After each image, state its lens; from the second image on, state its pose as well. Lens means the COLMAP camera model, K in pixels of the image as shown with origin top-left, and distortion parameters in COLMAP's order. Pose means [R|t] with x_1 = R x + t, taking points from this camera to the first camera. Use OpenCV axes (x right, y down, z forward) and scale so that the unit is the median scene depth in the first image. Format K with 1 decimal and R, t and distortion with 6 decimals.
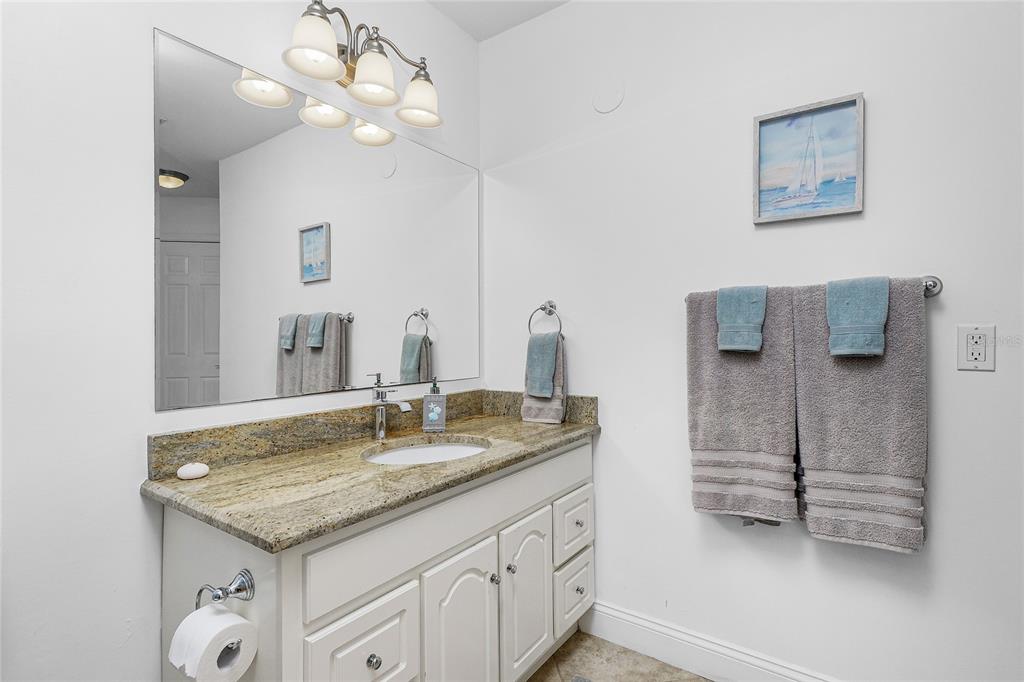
lens RADIAL K [[492.8, 0, 510.7], [0, 492.8, 338.9], [0, 0, 1]] dist [0.000582, -0.000780]
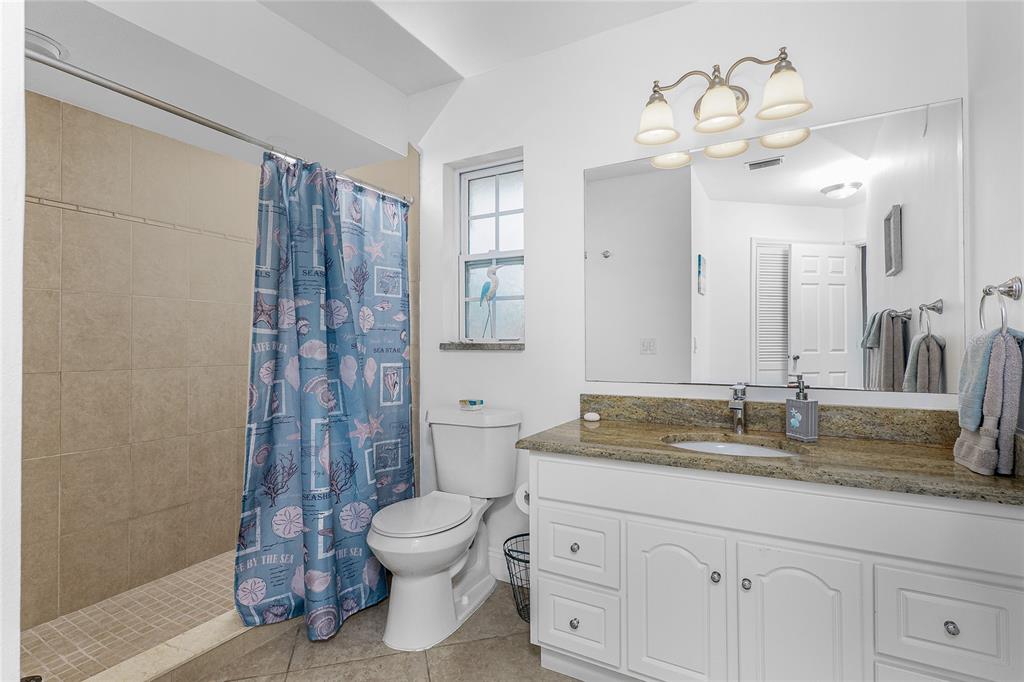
lens RADIAL K [[492.8, 0, 511.5], [0, 492.8, 339.7], [0, 0, 1]] dist [0.000582, -0.000780]
pose [[0.118548, 0.003095, -0.992944, 0.721595], [0.005482, 0.999978, 0.003772, -0.007743], [0.992933, -0.005890, 0.118528, 0.358743]]
